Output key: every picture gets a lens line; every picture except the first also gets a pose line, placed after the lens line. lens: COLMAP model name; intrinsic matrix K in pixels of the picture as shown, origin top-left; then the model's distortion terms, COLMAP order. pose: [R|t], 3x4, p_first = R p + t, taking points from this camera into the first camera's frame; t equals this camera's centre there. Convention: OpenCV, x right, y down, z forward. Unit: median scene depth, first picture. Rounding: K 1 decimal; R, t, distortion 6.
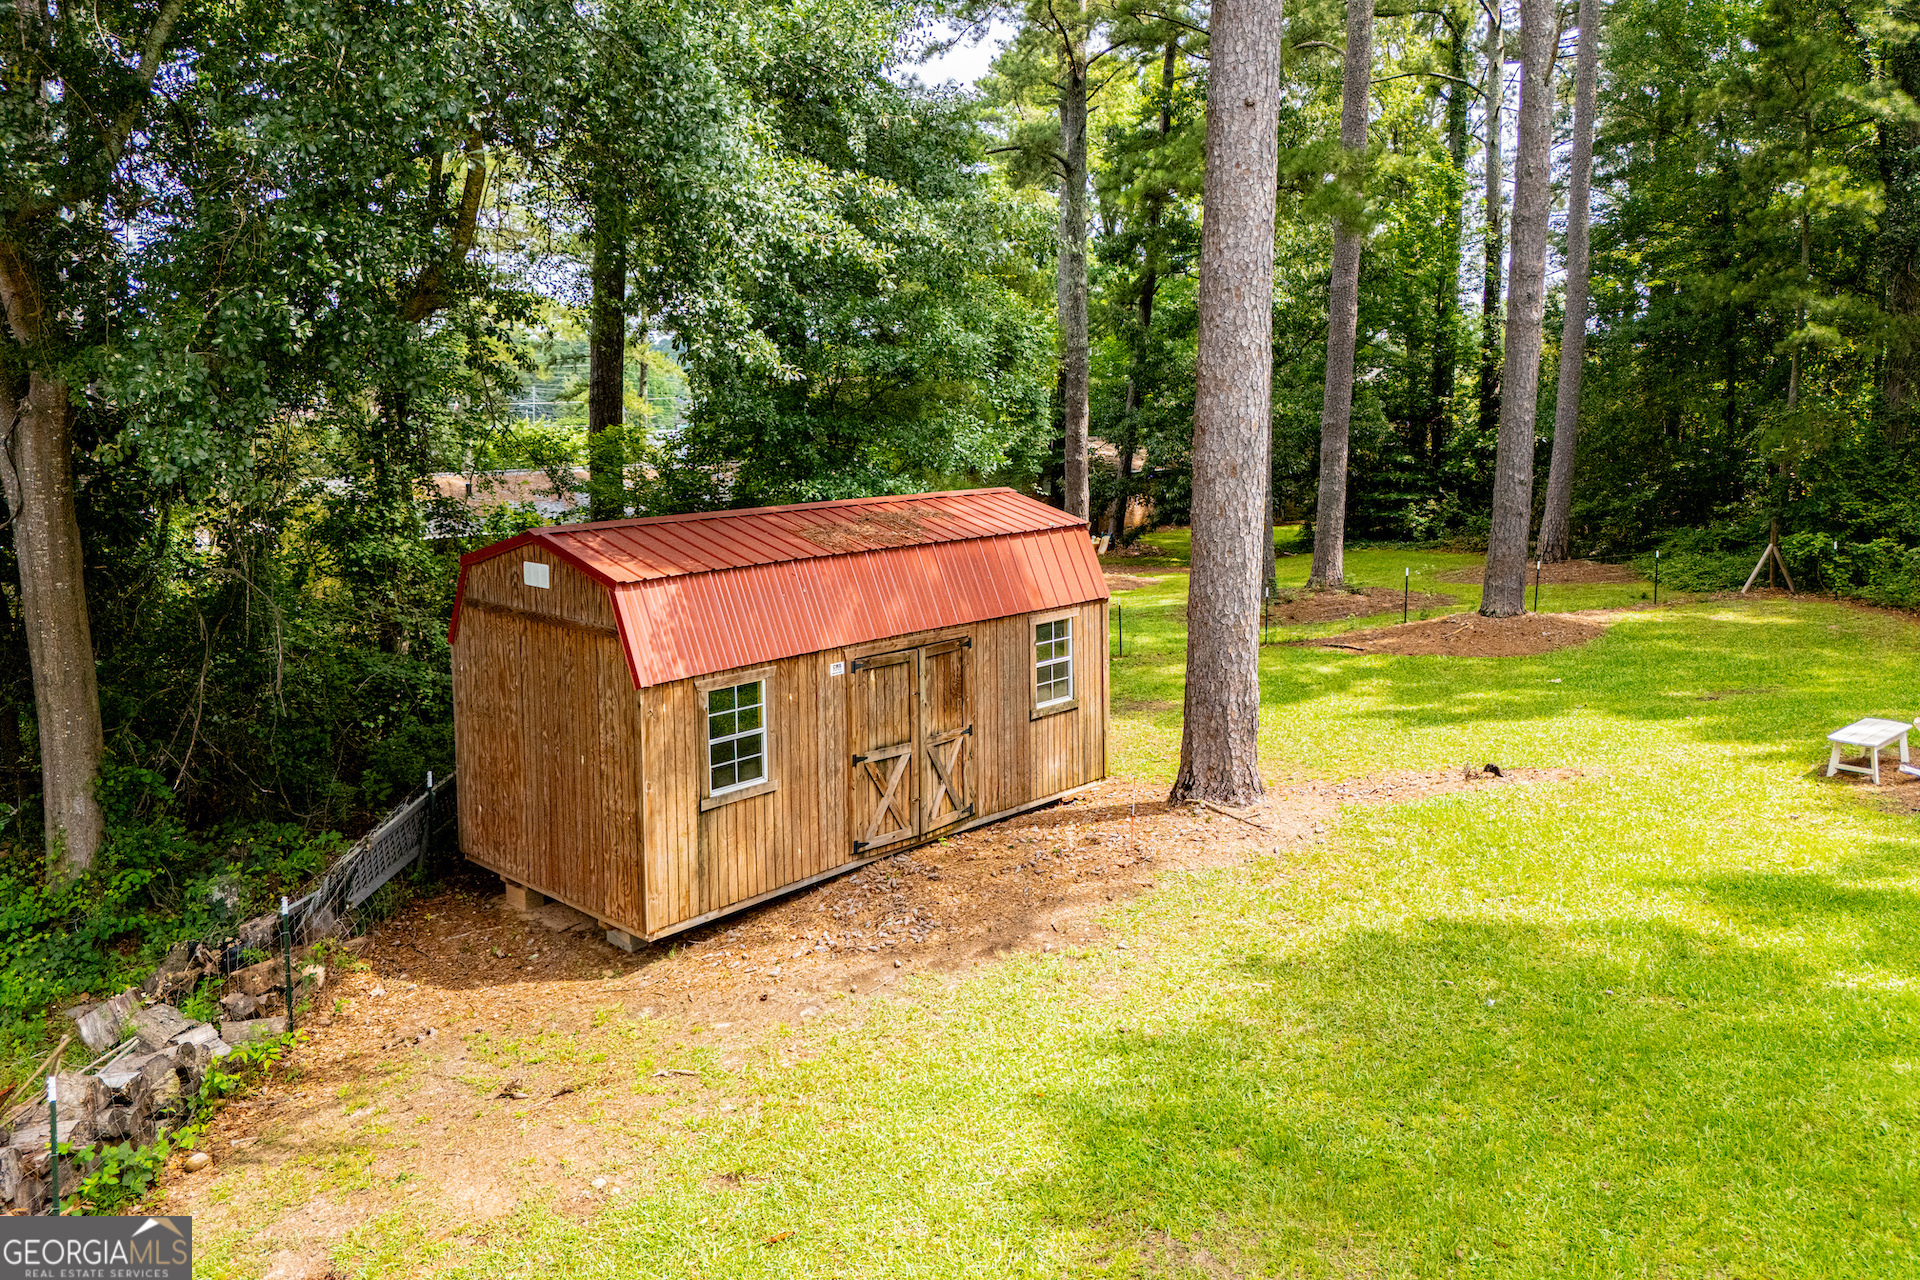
lens RADIAL K [[1408.4, 0, 959.4], [0, 1408.4, 669.7], [0, 0, 1]] dist [0.065801, -0.060517]
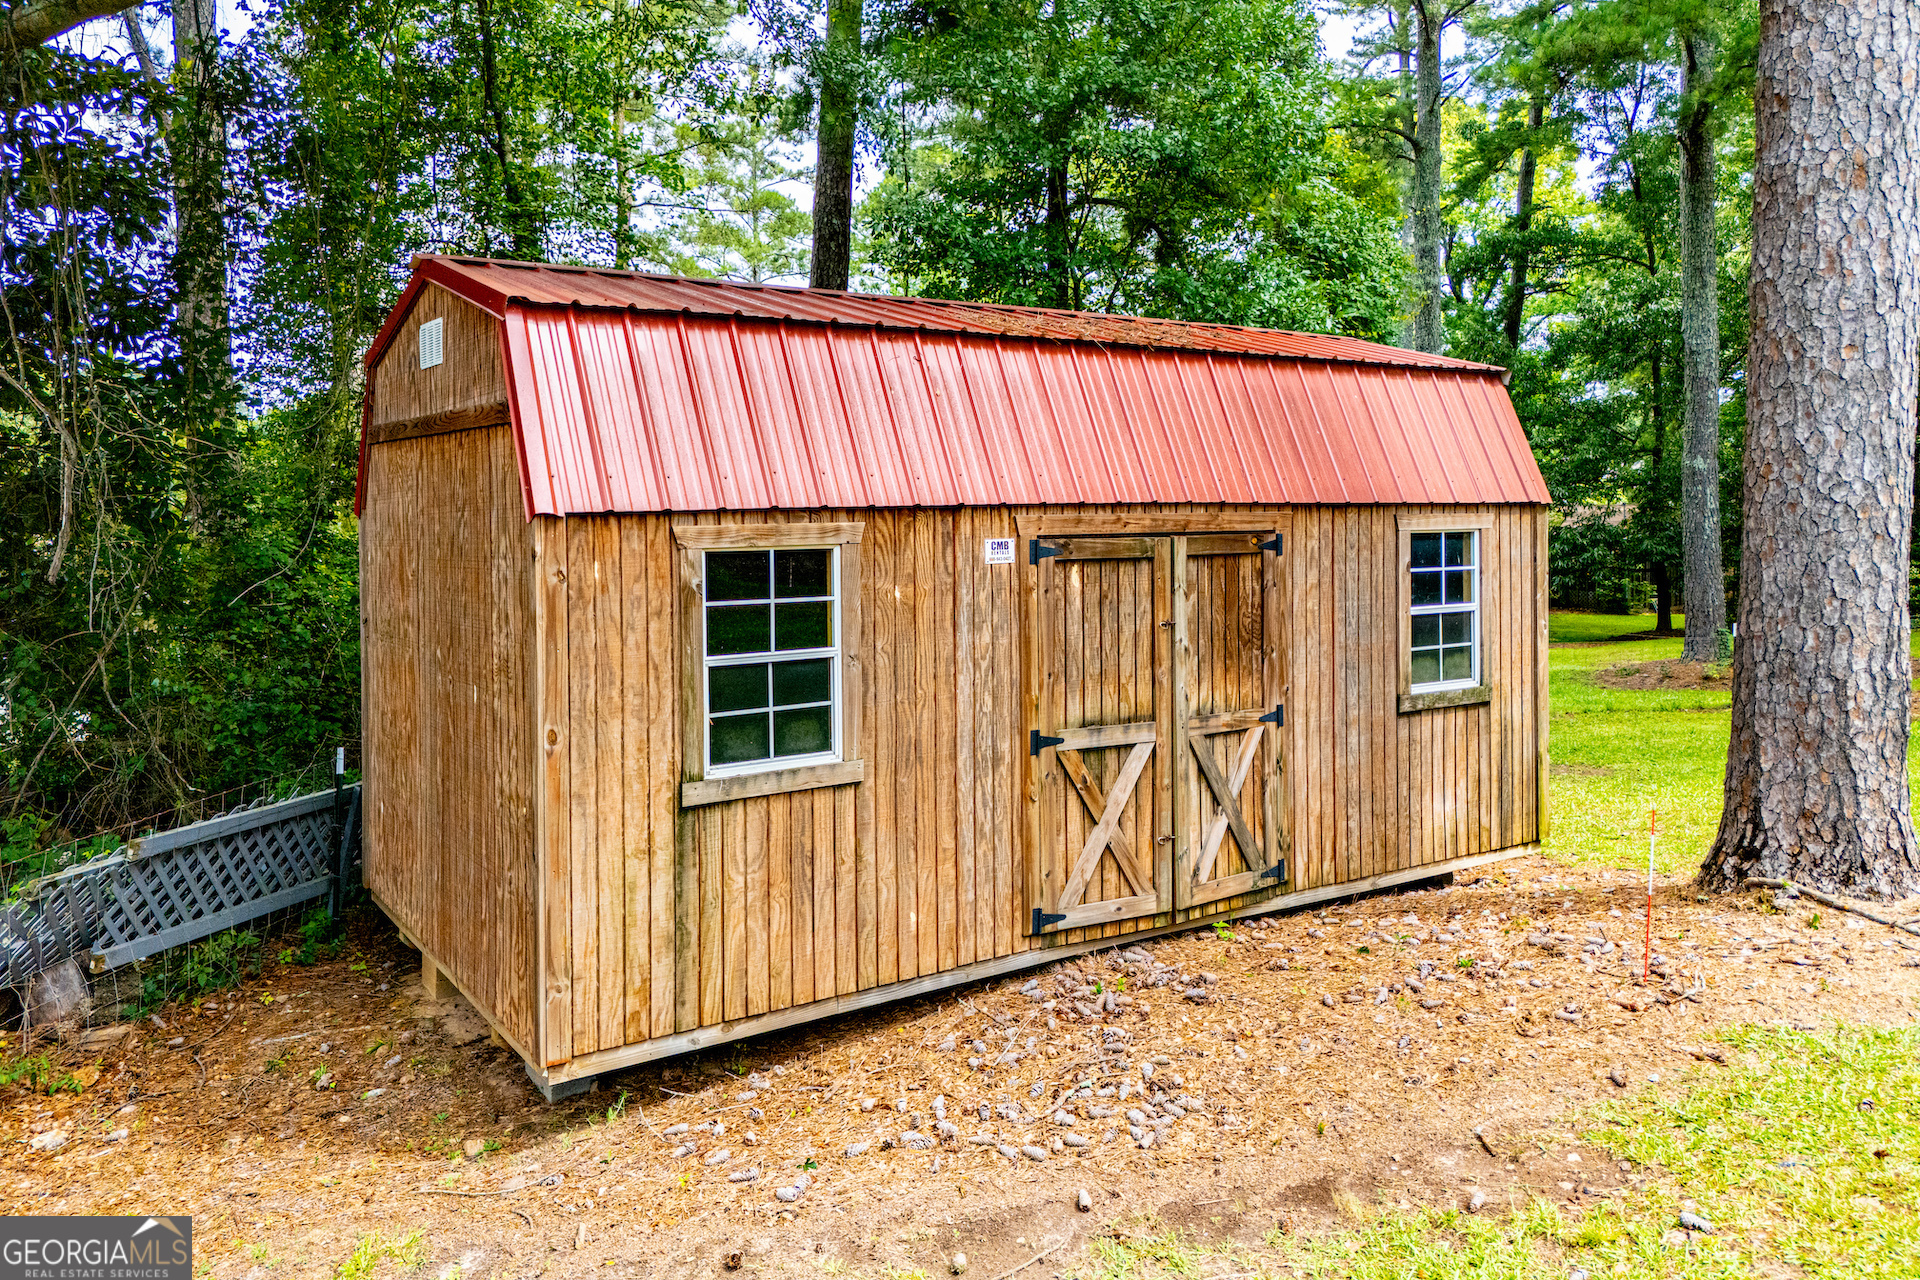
lens RADIAL K [[1702.6, 0, 837.1], [0, 1702.6, 524.7], [0, 0, 1]] dist [0.095796, -0.136623]
pose [[0.968816, 0.010799, -0.247544, 0.006322], [-0.041410, 0.992056, -0.118789, 0.061497], [0.244295, 0.125336, 0.961567, 0.383502]]
